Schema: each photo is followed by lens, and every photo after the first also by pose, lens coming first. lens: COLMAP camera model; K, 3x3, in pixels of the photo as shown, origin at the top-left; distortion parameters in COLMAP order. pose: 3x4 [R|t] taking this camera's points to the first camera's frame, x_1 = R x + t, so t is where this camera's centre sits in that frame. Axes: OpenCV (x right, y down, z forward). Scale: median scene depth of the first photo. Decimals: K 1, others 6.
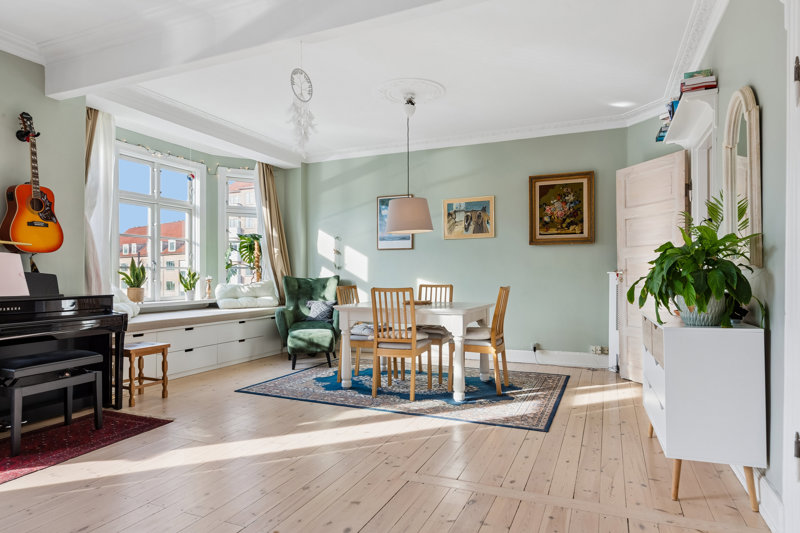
lens RADIAL K [[461.5, 0, 397.0], [0, 461.5, 272.5], [0, 0, 1]] dist [-0.001926, -0.001516]
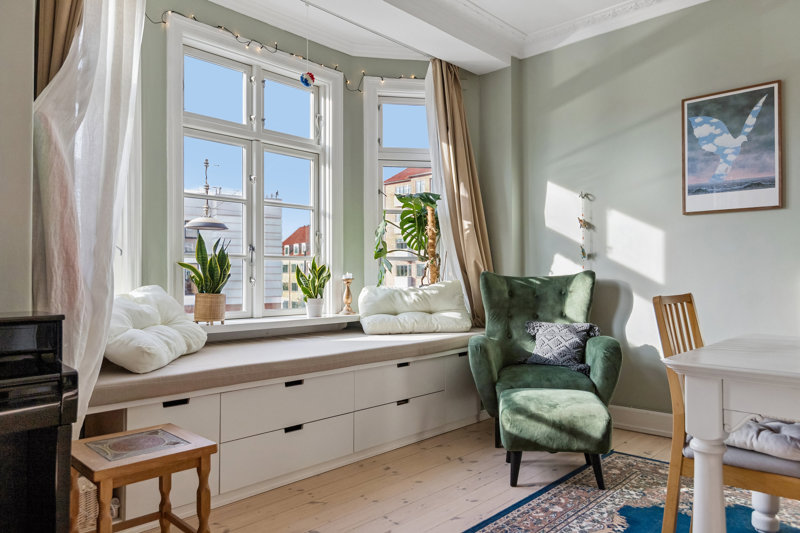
lens RADIAL K [[554.1, 0, 408.6], [0, 554.1, 268.3], [0, 0, 1]] dist [-0.000144, 0.005698]
pose [[0.945392, -0.005095, -0.325897, -0.144014], [0.002092, 0.999952, -0.009564, 0.010309], [0.325930, 0.008360, 0.945357, 0.463804]]
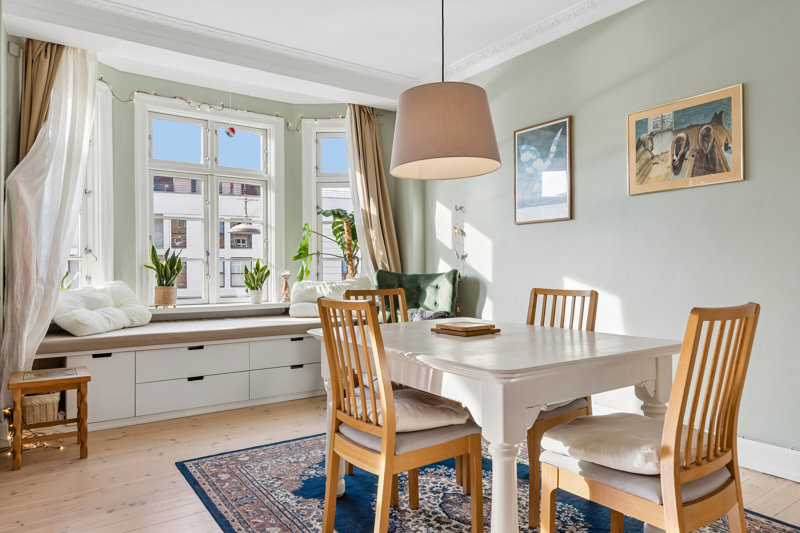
lens RADIAL K [[525.9, 0, 402.0], [0, 525.9, 269.8], [0, 0, 1]] dist [0.006258, -0.004641]
pose [[0.862648, -0.001636, -0.505802, 0.195376], [0.005162, 0.999971, 0.005569, 0.002833], [0.505778, -0.007415, 0.862632, 0.439736]]
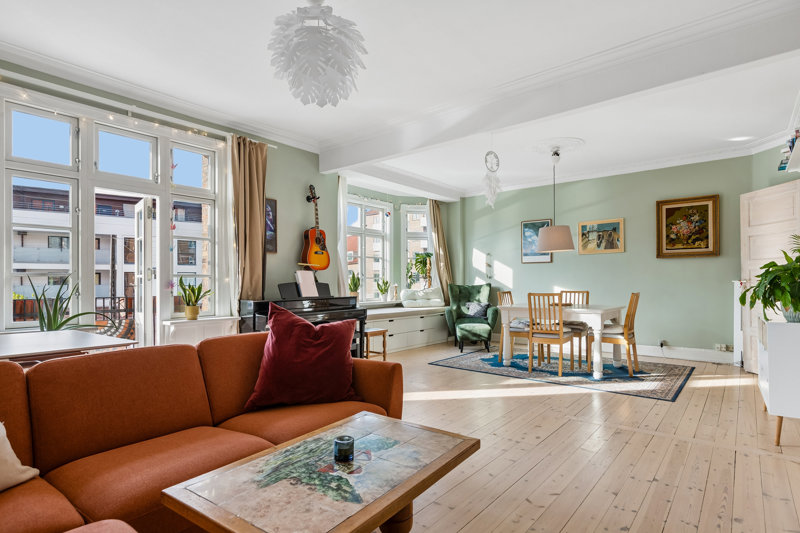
lens RADIAL K [[404.9, 0, 407.7], [0, 404.9, 280.5], [0, 0, 1]] dist [0.003769, -0.002707]
pose [[0.964857, -0.001721, -0.262770, -0.061835], [0.002395, 0.999995, 0.002242, -0.005692], [0.262765, -0.002793, 0.964856, -0.191113]]
